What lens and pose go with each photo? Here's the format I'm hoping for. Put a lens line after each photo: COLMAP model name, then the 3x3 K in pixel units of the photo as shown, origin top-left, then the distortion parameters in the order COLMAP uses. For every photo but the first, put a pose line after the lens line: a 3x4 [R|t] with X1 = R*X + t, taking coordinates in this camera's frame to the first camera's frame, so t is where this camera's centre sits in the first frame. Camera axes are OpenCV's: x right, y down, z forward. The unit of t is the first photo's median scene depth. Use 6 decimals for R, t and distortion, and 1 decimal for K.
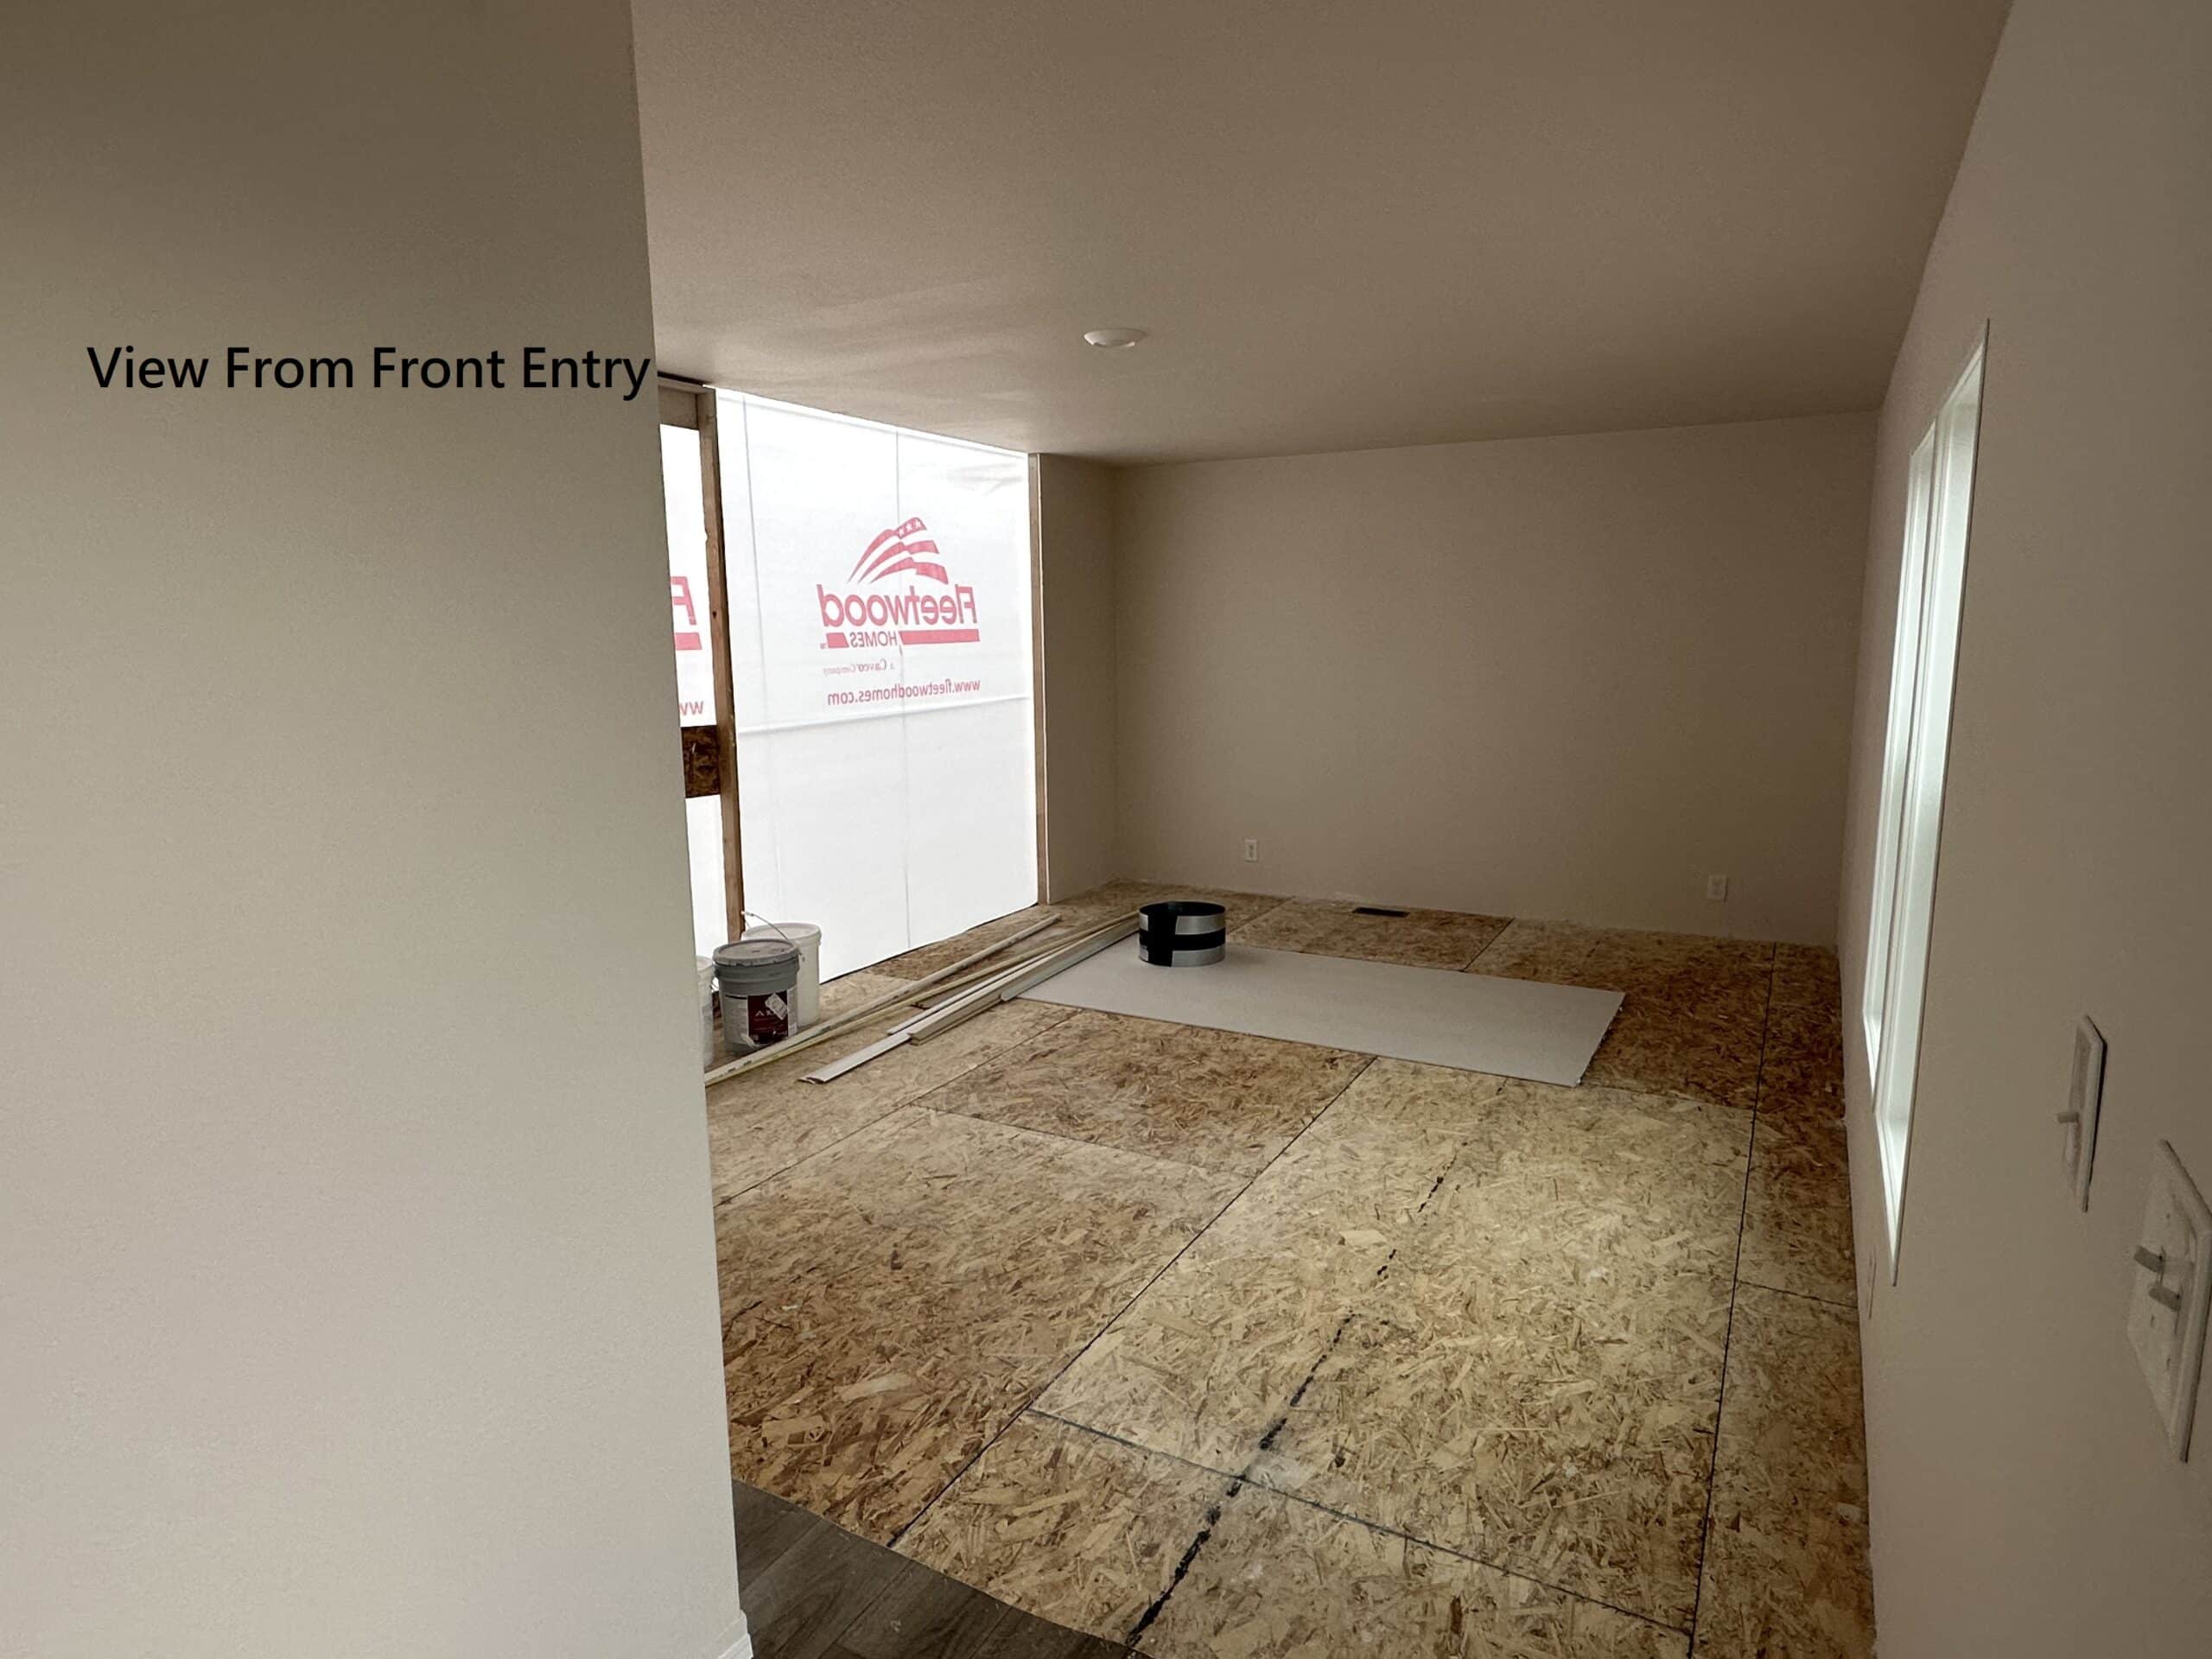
lens RADIAL K [[1262.2, 0, 1104.9], [0, 1262.2, 828.6], [0, 0, 1]] dist [0.003249, 0.000365]
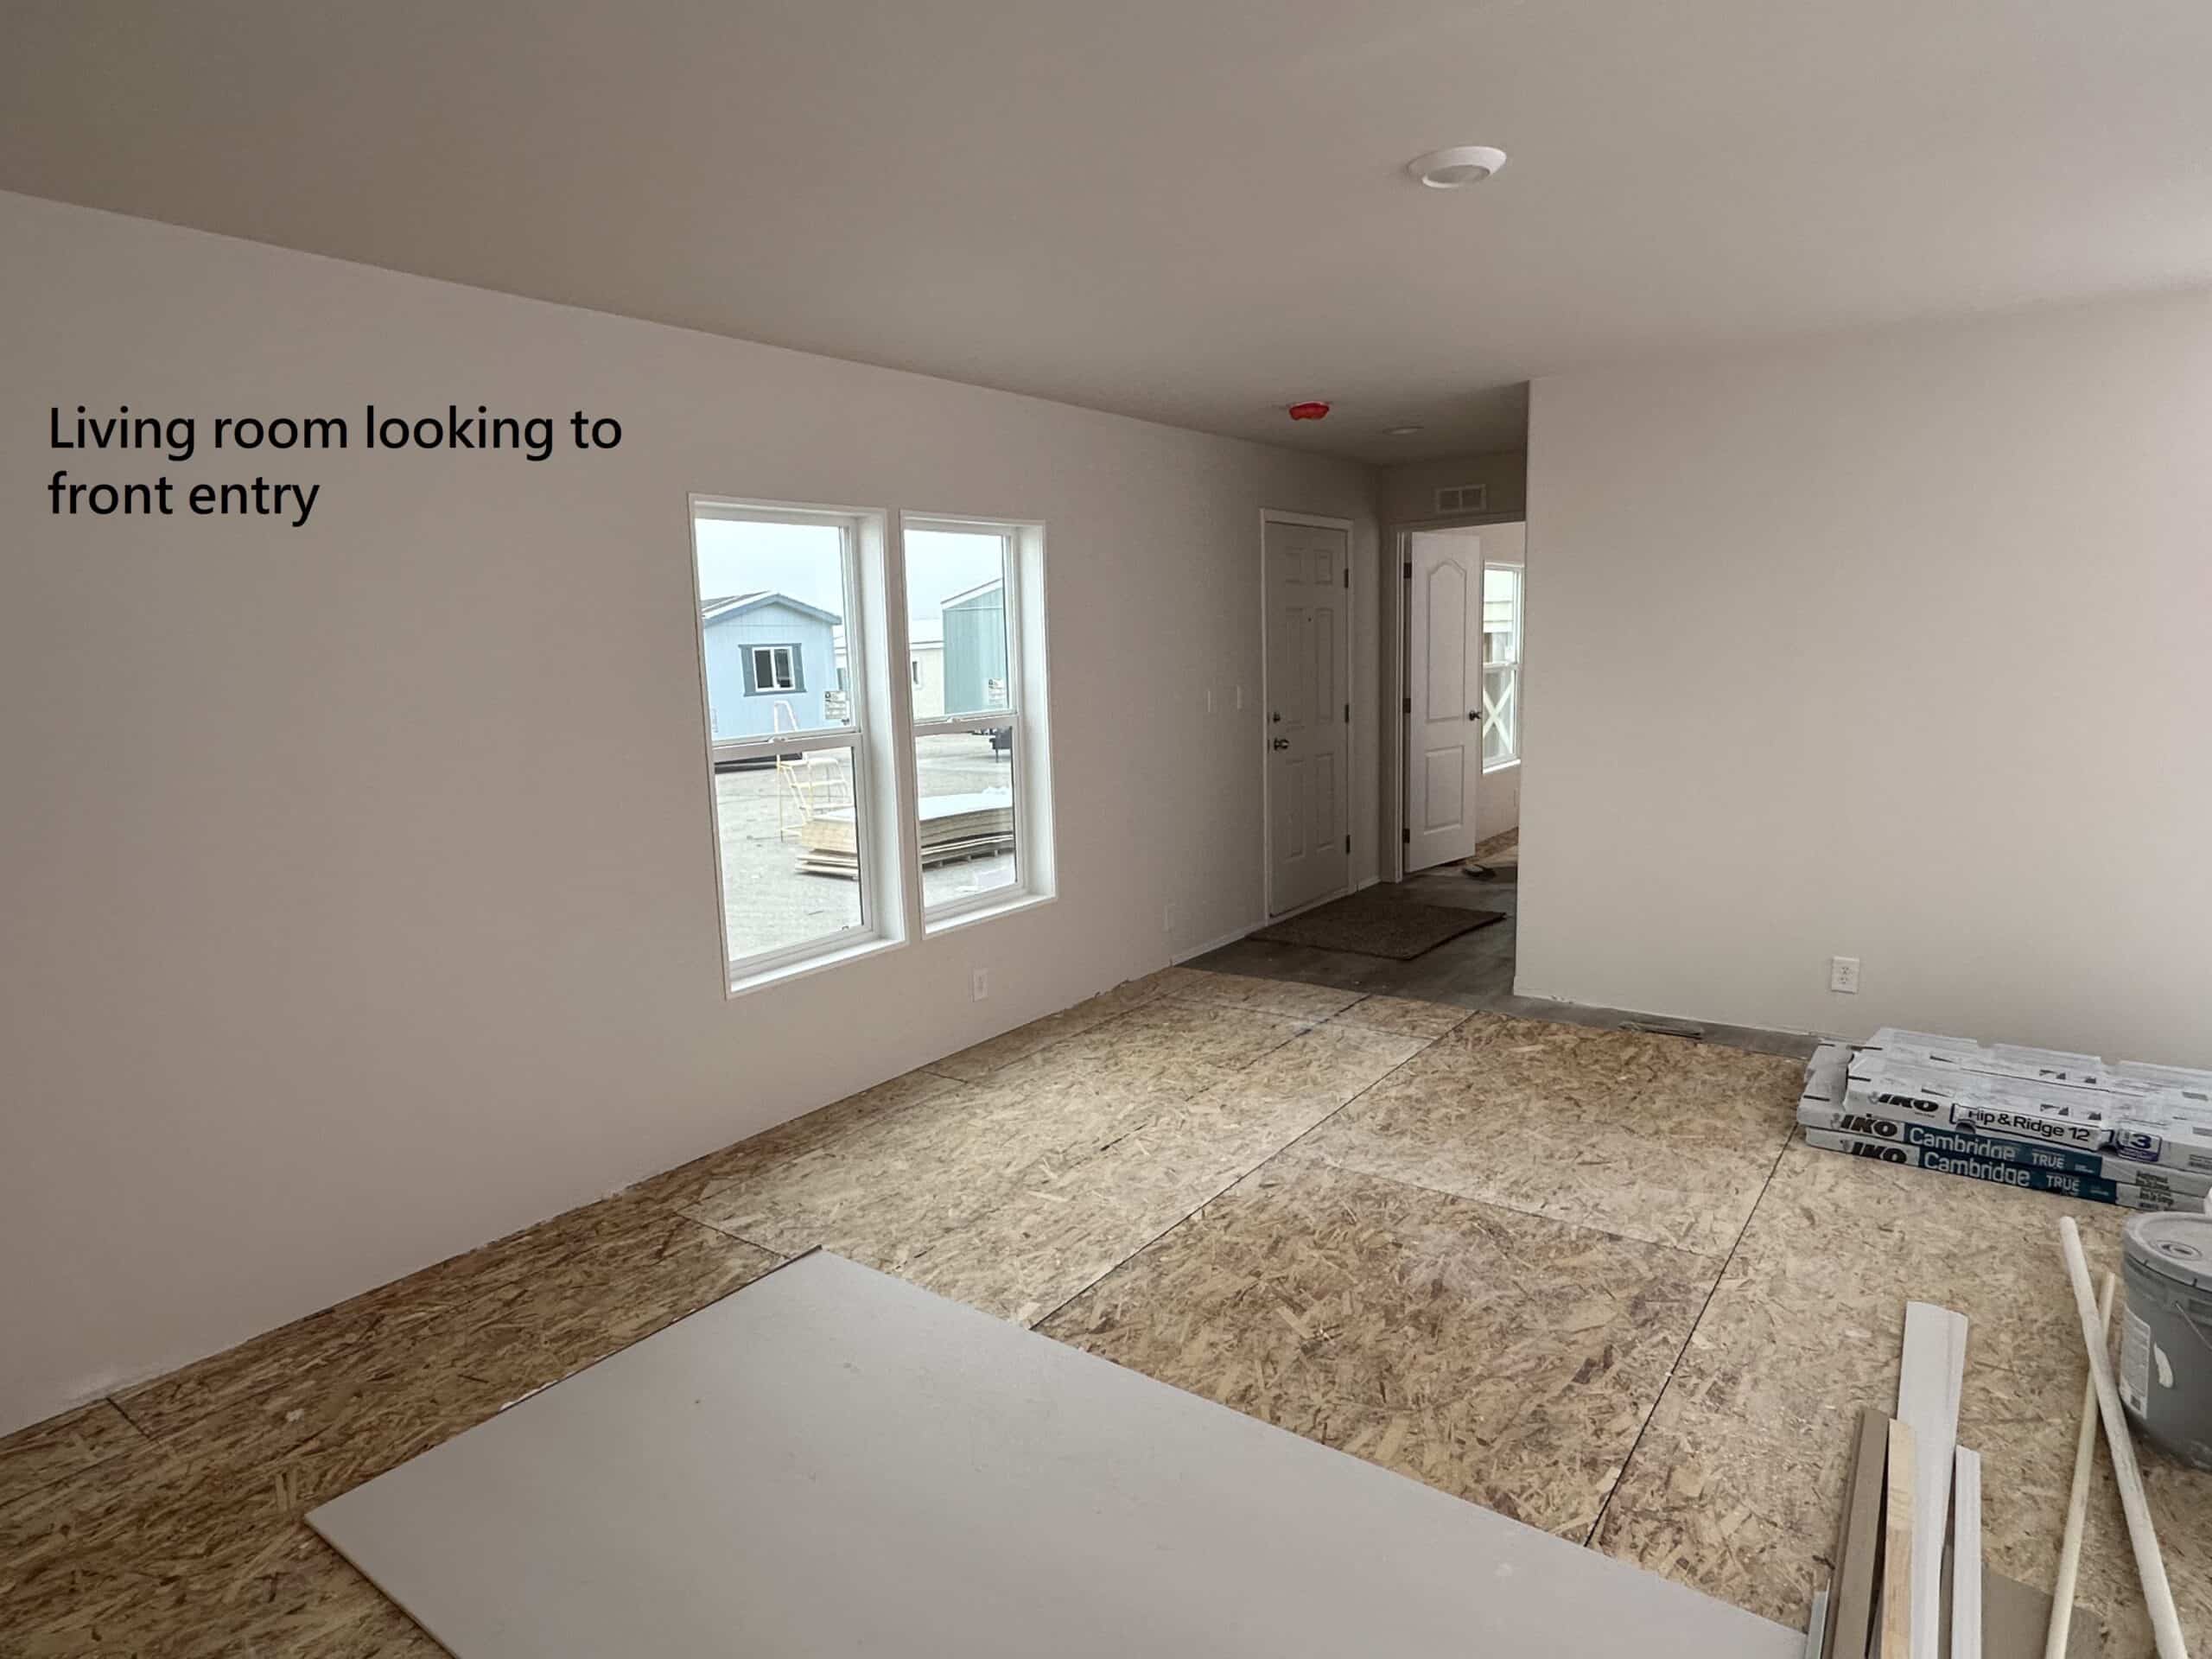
lens RADIAL K [[1262.2, 0, 1107.3], [0, 1262.2, 835.0], [0, 0, 1]] dist [0.003249, 0.000365]
pose [[-0.990475, 0.018458, 0.136451, 0.105078], [0.061039, 0.947144, 0.314950, -0.293662], [-0.123425, 0.320279, -0.939249, 1.805819]]
